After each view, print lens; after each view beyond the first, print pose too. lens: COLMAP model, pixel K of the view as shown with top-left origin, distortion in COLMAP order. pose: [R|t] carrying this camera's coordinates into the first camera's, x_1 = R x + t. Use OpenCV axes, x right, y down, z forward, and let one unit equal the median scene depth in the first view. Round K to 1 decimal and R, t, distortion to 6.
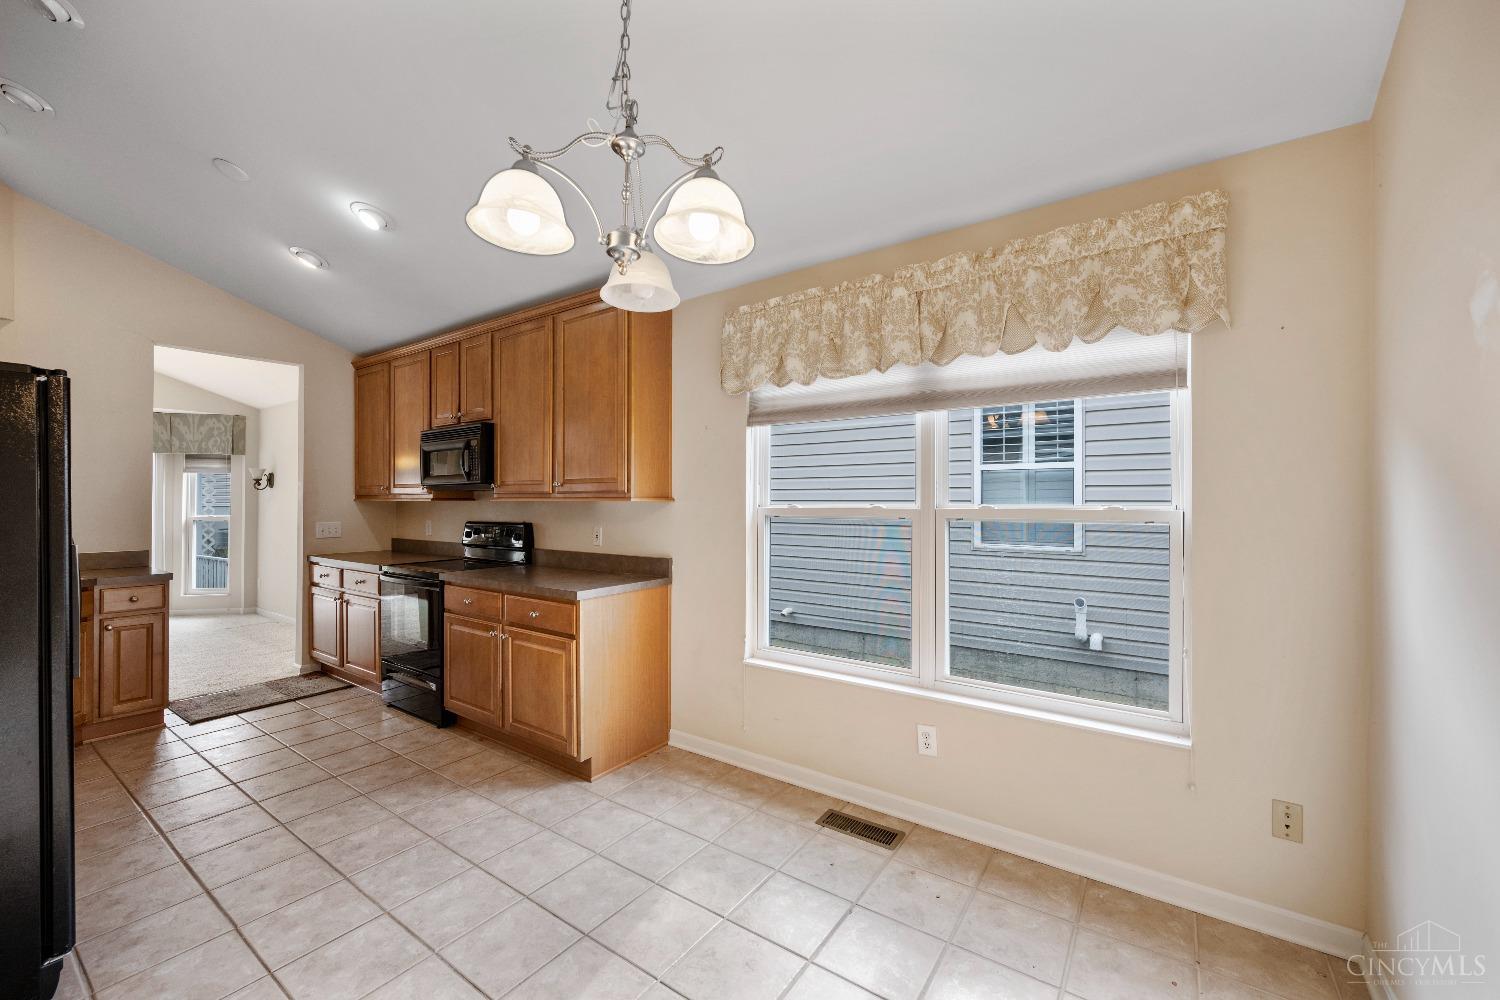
lens RADIAL K [[613.3, 0, 751.5], [0, 613.3, 497.3], [0, 0, 1]] dist [0.012669, 0.000028]
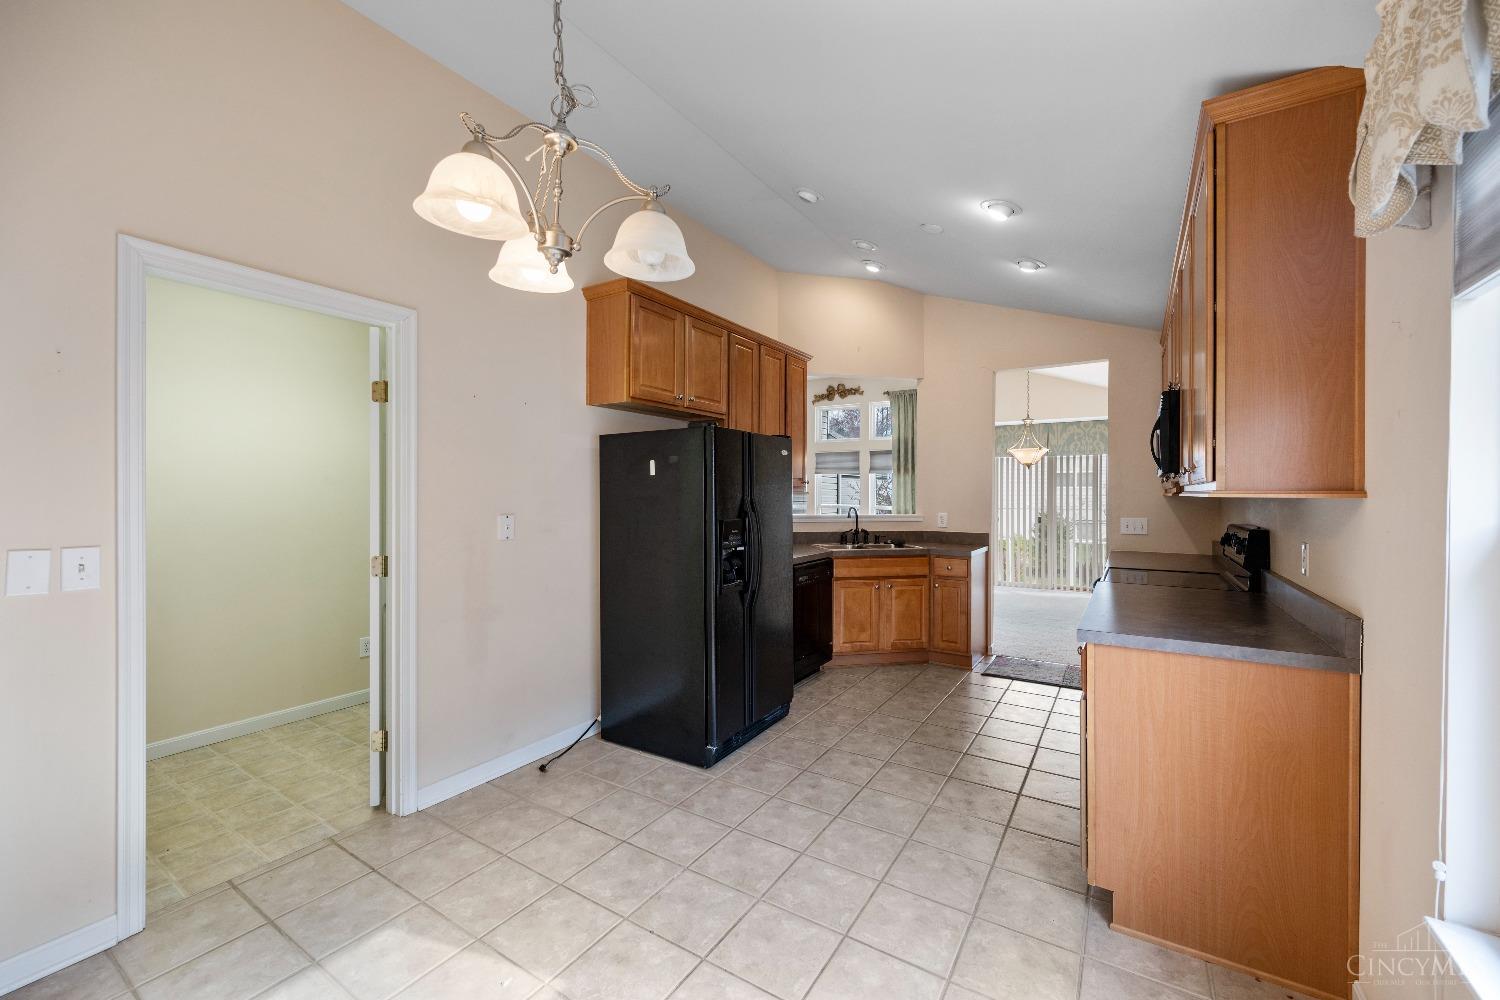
lens RADIAL K [[613.3, 0, 751.5], [0, 613.3, 497.3], [0, 0, 1]] dist [0.012669, 0.000028]
pose [[0.030524, 0.002820, -0.999530, 0.366476], [0.007714, 0.999966, 0.003057, 0.001149], [0.999504, -0.007804, 0.030501, 0.578025]]
